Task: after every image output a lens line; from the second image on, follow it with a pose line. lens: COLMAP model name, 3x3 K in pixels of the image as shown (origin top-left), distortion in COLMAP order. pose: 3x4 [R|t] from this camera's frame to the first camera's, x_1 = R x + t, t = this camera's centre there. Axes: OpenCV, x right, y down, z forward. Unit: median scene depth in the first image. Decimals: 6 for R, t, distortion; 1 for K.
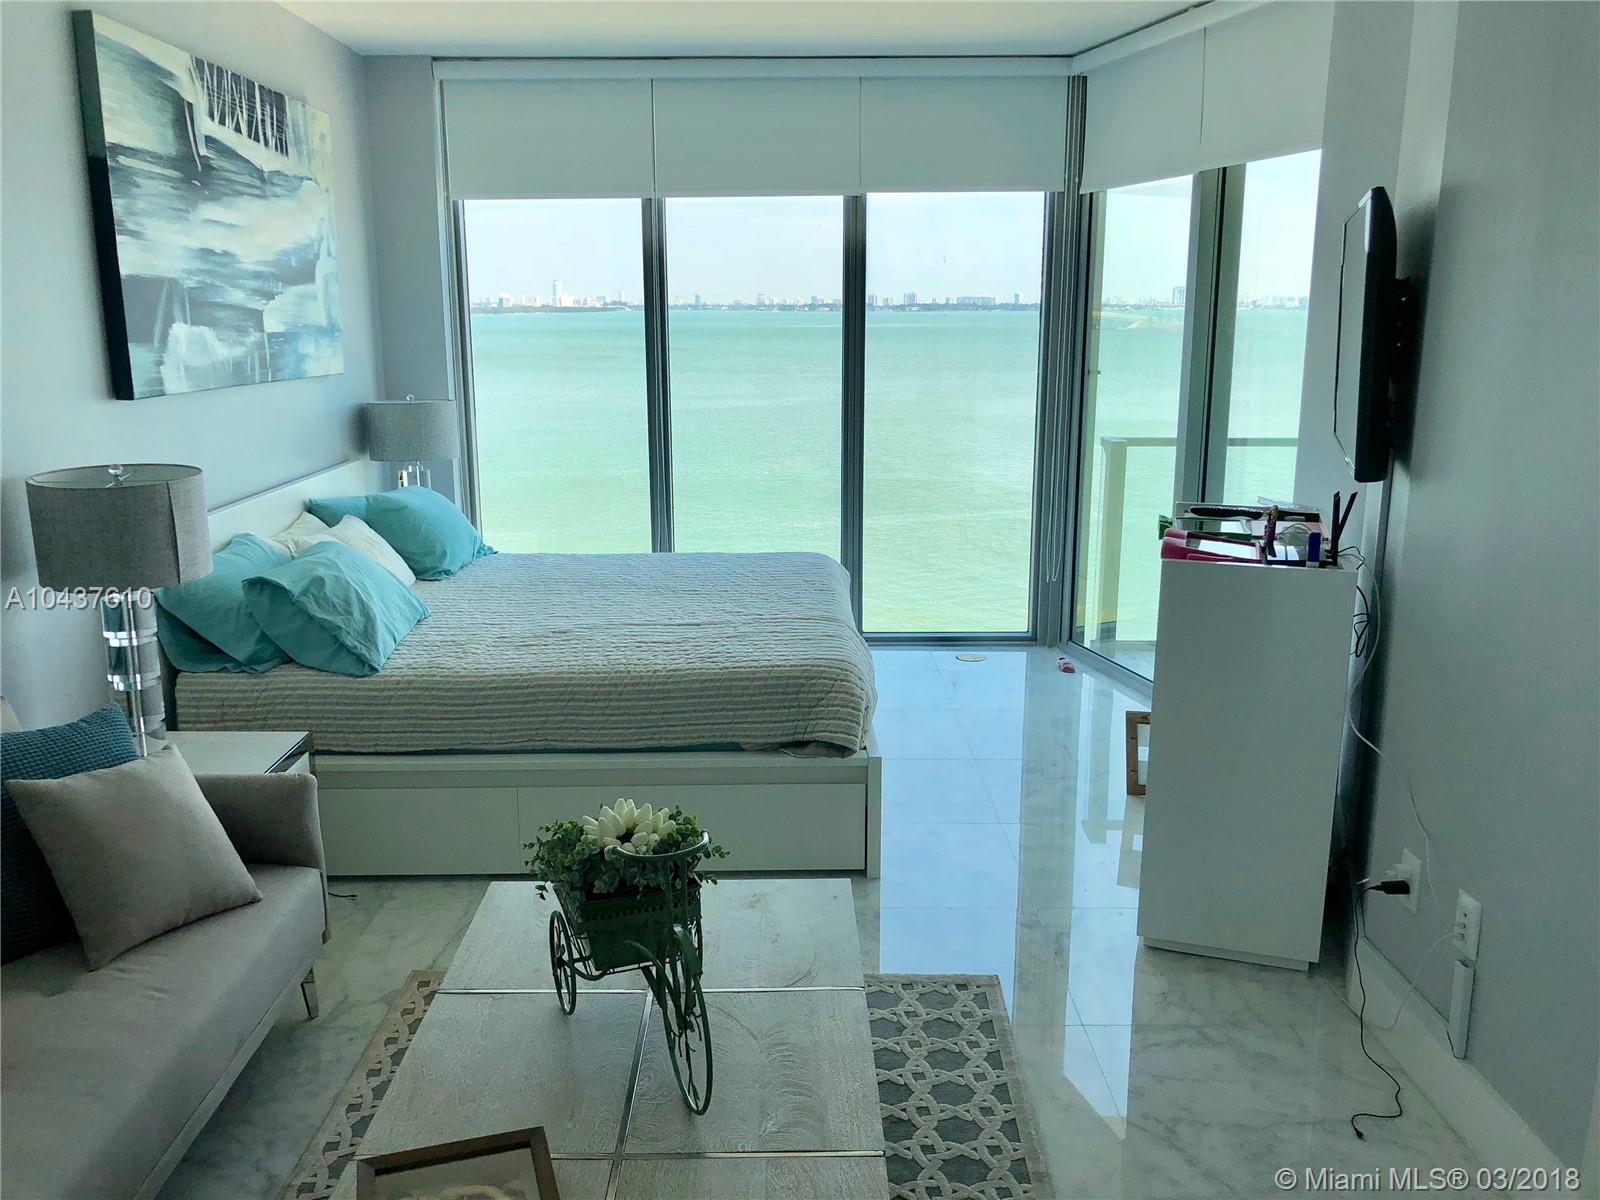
lens RADIAL K [[1303.5, 0, 796.9], [0, 1303.5, 609.7], [0, 0, 1]] dist [0.039395, -0.042816]
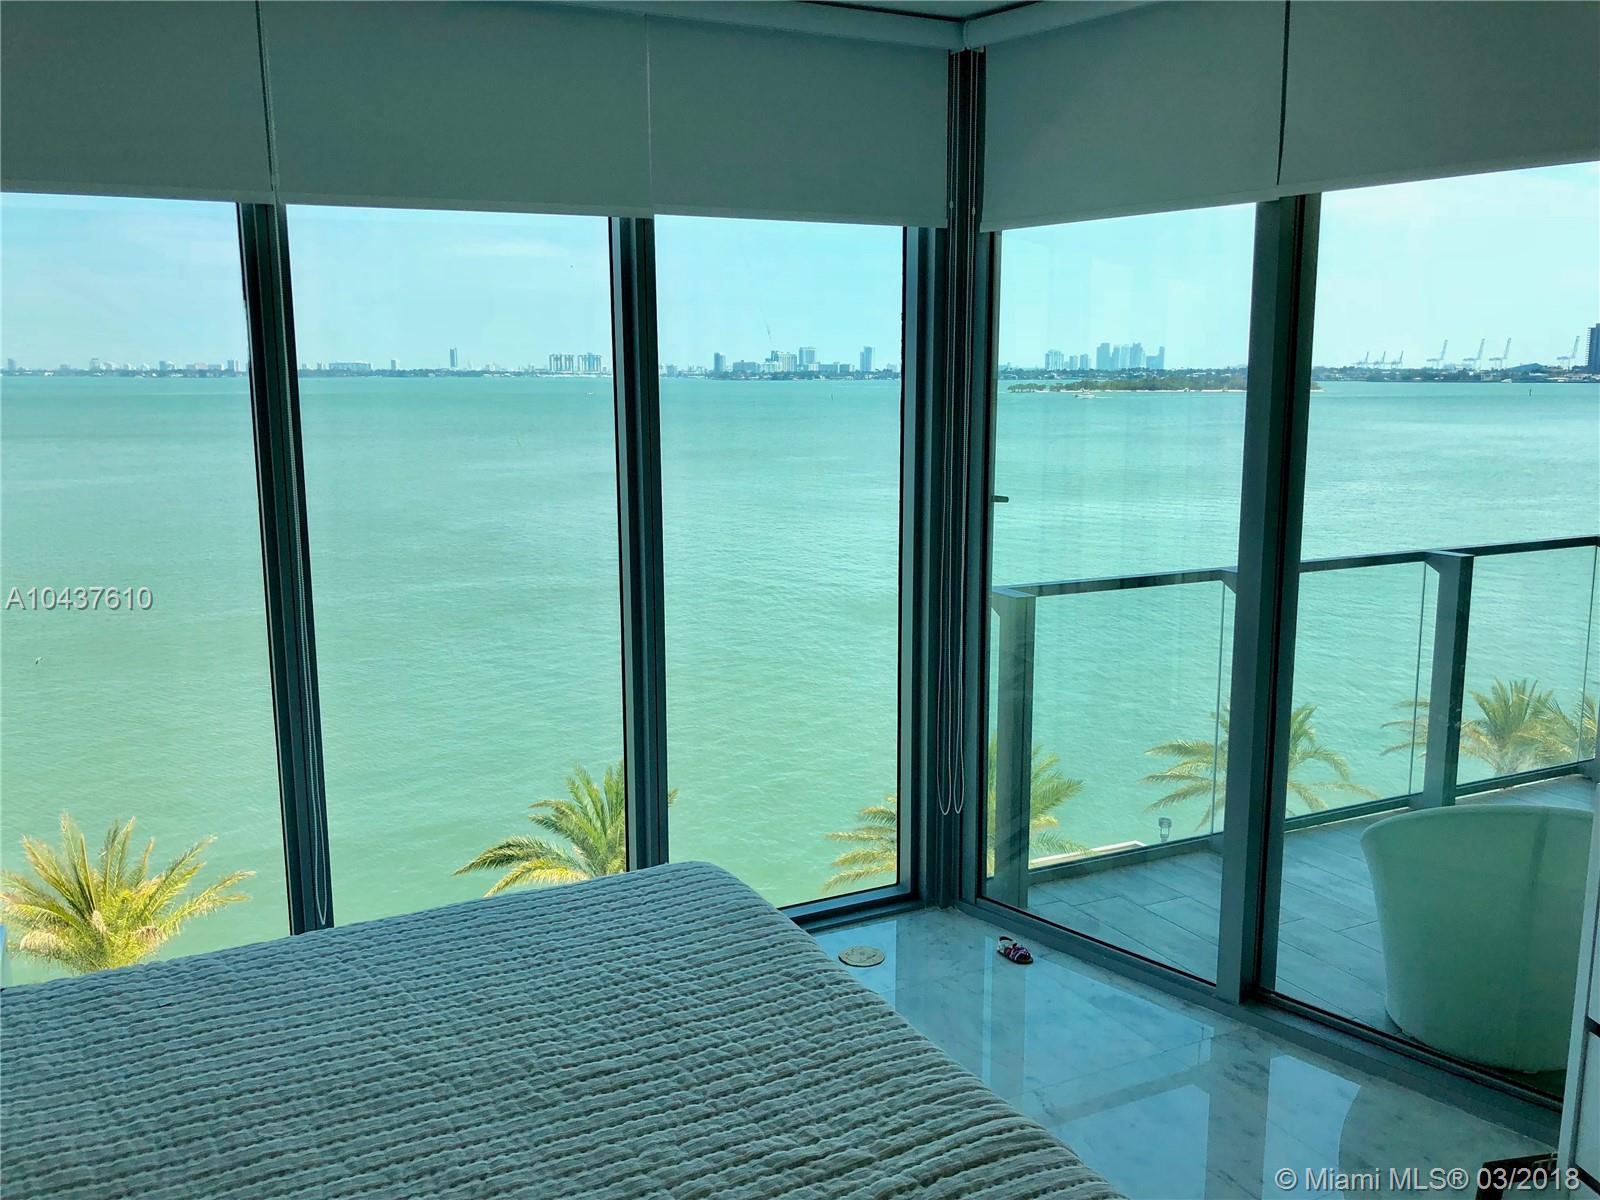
lens RADIAL K [[1303.5, 0, 797.6], [0, 1303.5, 602.9], [0, 0, 1]] dist [0.039395, -0.042816]
pose [[0.897572, -0.077491, 0.434004, -0.157998], [0.100749, 0.994435, -0.030806, -0.119768], [-0.429202, 0.071376, 0.900384, 0.452794]]
